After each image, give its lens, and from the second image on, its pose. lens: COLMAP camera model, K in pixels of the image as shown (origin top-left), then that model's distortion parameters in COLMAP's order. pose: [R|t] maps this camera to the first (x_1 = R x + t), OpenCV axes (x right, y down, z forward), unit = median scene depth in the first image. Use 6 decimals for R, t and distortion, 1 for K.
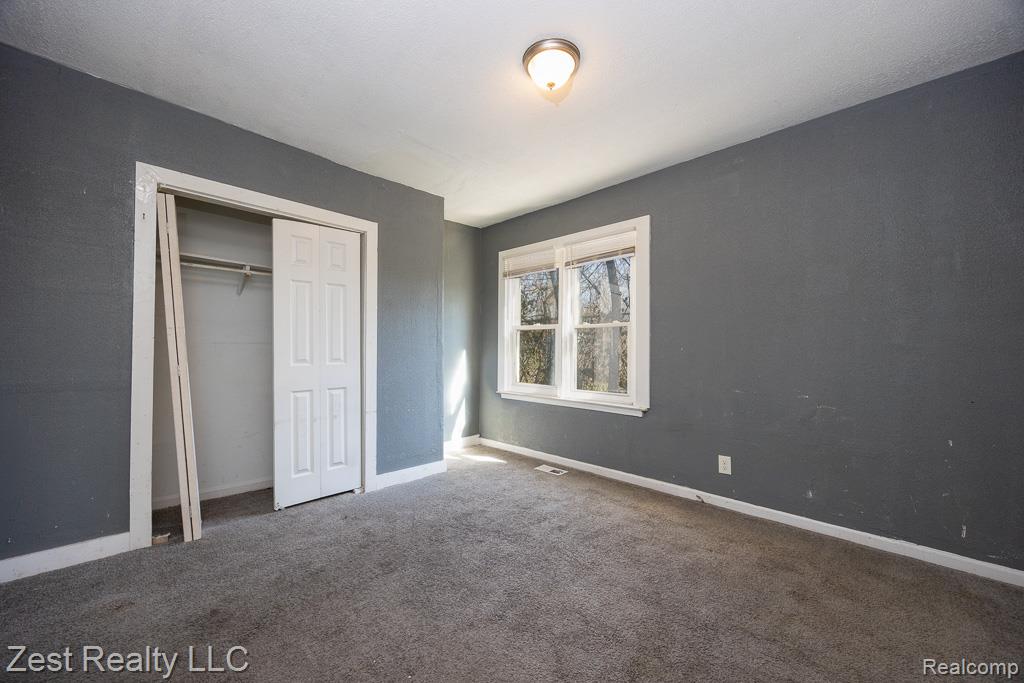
lens RADIAL K [[393.5, 0, 515.6], [0, 393.5, 344.5], [0, 0, 1]] dist [0.000450, 0.000541]
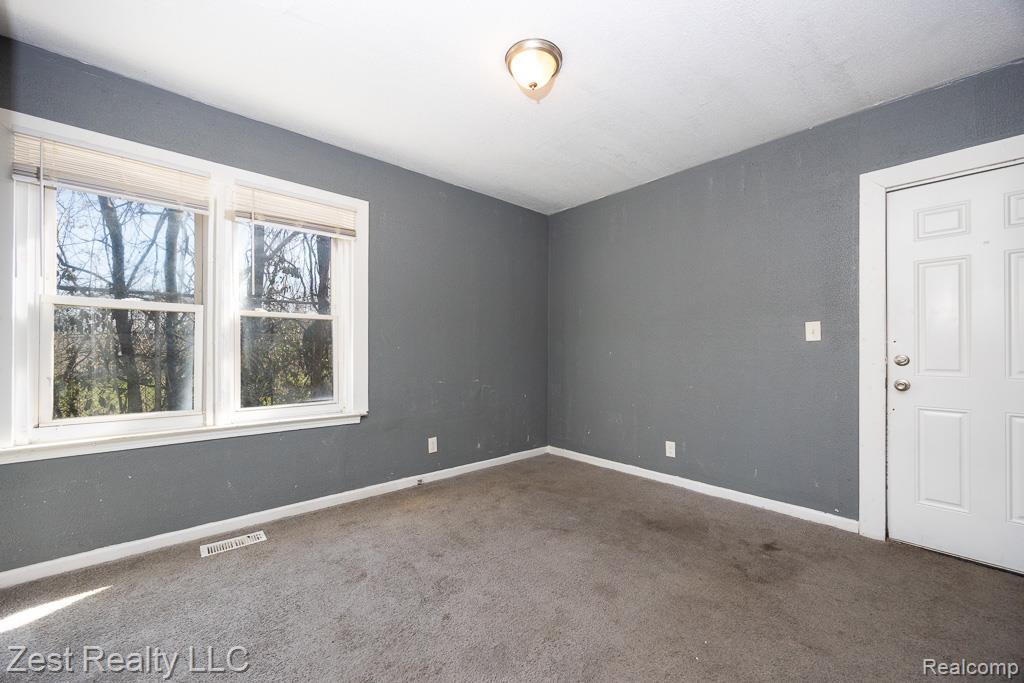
lens RADIAL K [[393.5, 0, 515.2], [0, 393.5, 348.7], [0, 0, 1]] dist [0.000450, 0.000541]
pose [[0.065833, 0.002916, 0.997826, -0.552421], [-0.012277, 0.999922, -0.002112, 0.012626], [-0.997755, -0.012112, 0.065864, 0.586421]]
